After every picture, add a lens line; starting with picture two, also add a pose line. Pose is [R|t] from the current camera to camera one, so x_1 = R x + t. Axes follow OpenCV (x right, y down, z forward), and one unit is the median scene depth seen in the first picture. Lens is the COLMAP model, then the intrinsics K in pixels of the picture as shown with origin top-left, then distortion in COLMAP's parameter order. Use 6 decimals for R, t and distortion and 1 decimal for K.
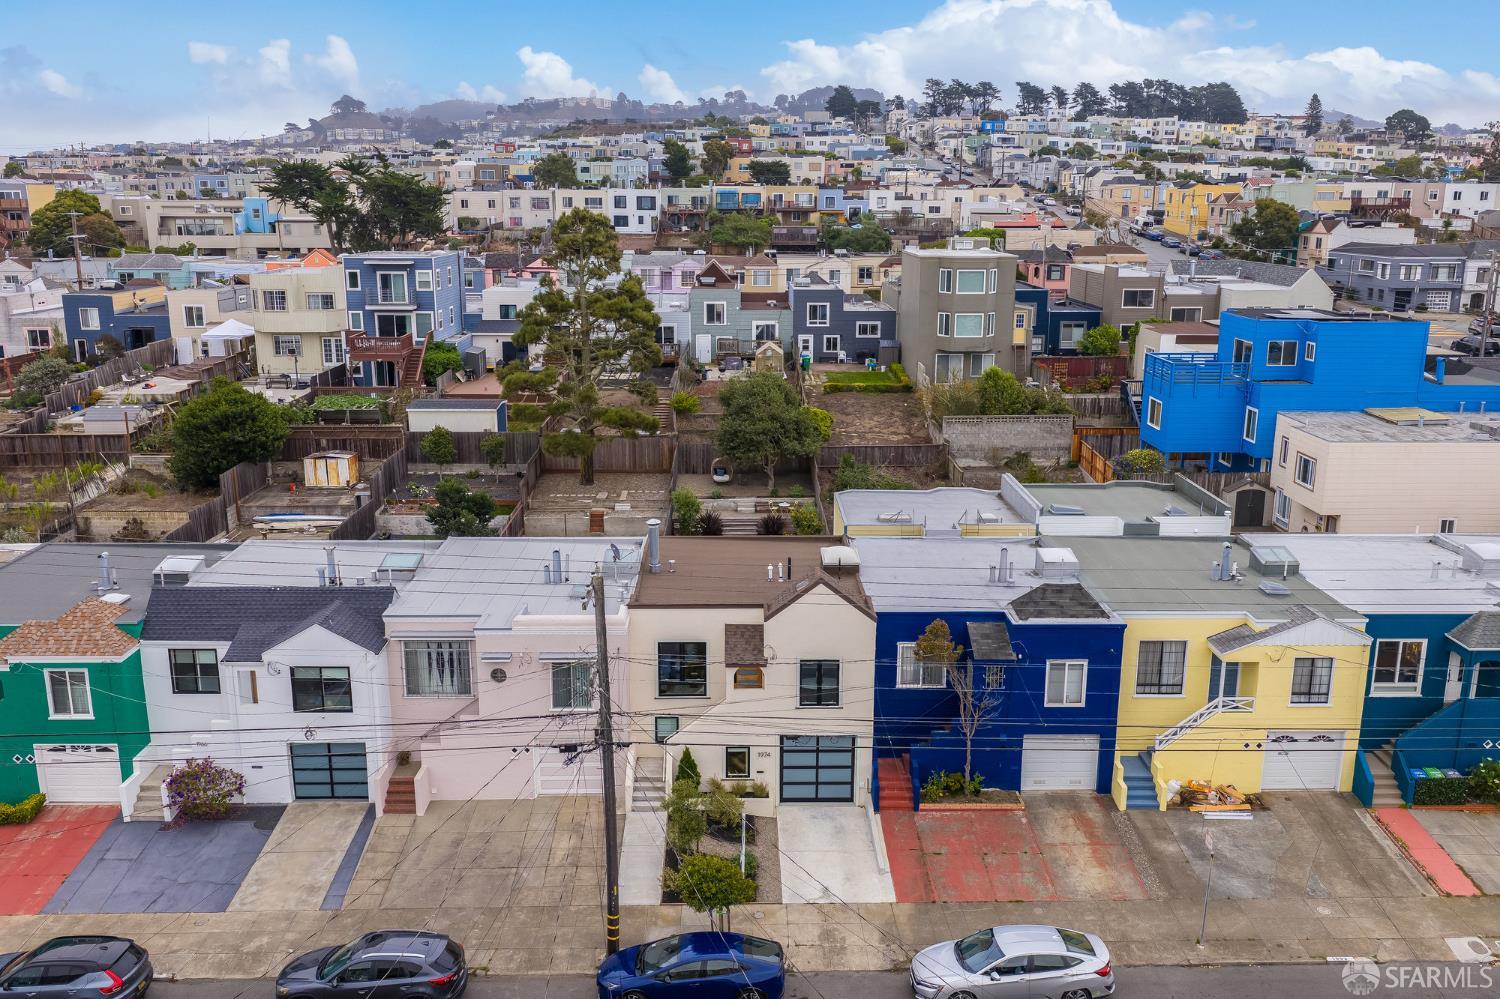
lens RADIAL K [[1229.2, 0, 757.7], [0, 1229.2, 505.6], [0, 0, 1]] dist [0.017161, -0.013398]
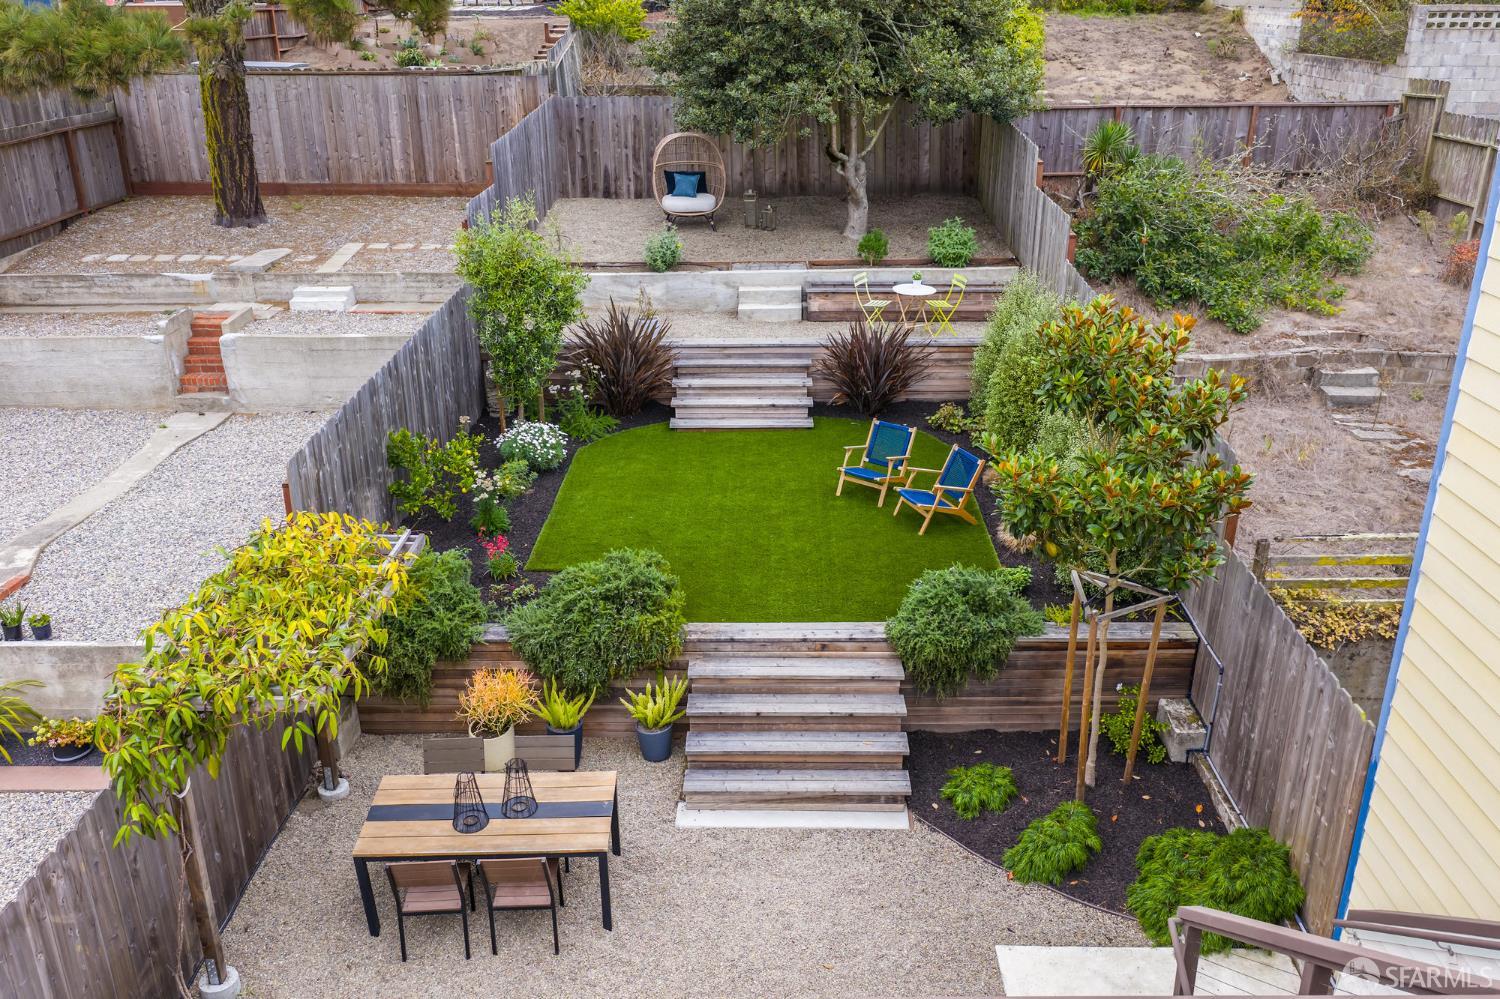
lens RADIAL K [[1229.2, 0, 757.7], [0, 1229.2, 505.6], [0, 0, 1]] dist [0.017161, -0.013398]
pose [[0.999460, 0.005455, -0.032411, -0.005206], [-0.000515, 0.988607, 0.150516, 0.008783], [0.032863, -0.150418, 0.988076, 1.203380]]
